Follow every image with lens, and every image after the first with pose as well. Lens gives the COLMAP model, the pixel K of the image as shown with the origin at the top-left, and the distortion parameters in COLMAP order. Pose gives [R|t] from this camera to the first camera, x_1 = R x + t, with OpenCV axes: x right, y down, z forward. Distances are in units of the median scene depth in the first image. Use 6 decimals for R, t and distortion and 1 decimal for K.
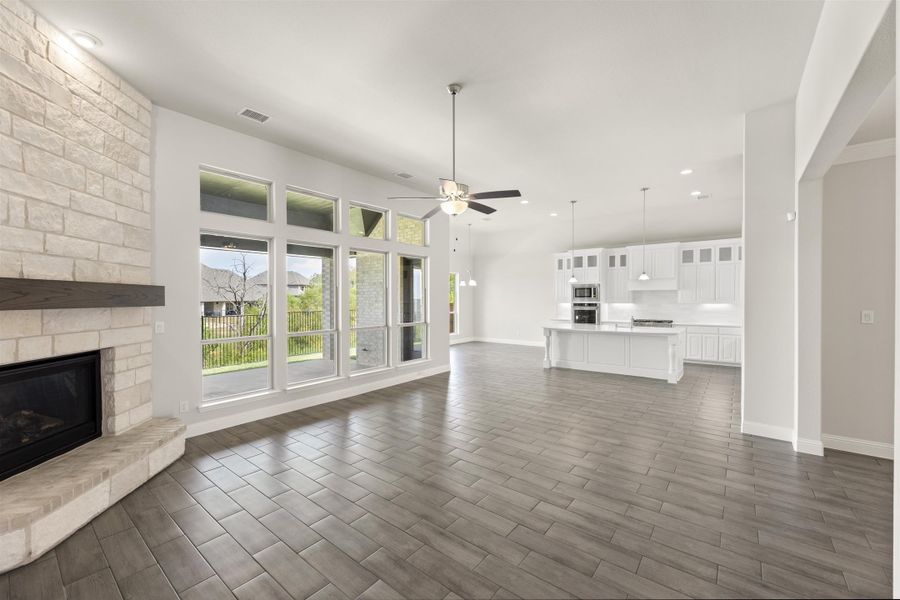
lens RADIAL K [[361.9, 0, 447.3], [0, 361.9, 302.2], [0, 0, 1]] dist [0.000225, -0.000075]
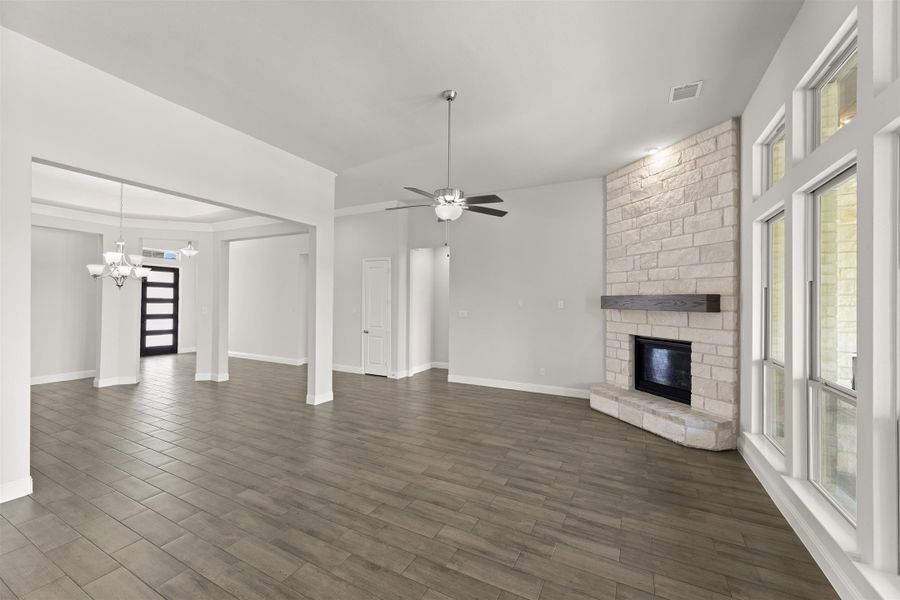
lens RADIAL K [[363.0, 0, 444.5], [0, 363.0, 301.8], [0, 0, 1]] dist [-0.001665, -0.000053]
pose [[-0.979661, -0.005636, -0.200582, 0.244391], [-0.007364, 0.999942, 0.007871, -0.026876], [0.200526, 0.009188, -0.979645, 2.178354]]
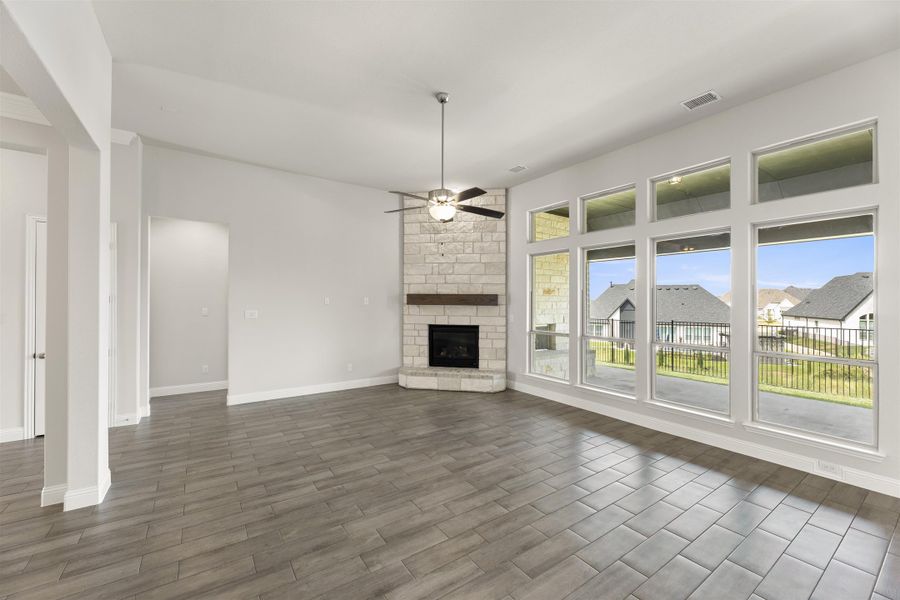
lens RADIAL K [[361.9, 0, 447.3], [0, 361.9, 302.2], [0, 0, 1]] dist [0.000225, -0.000075]
pose [[-0.279194, 0.008244, -0.960199, 1.089825], [-0.012171, 0.999852, 0.012123, -0.028127], [0.960158, 0.015071, -0.279052, 1.426816]]
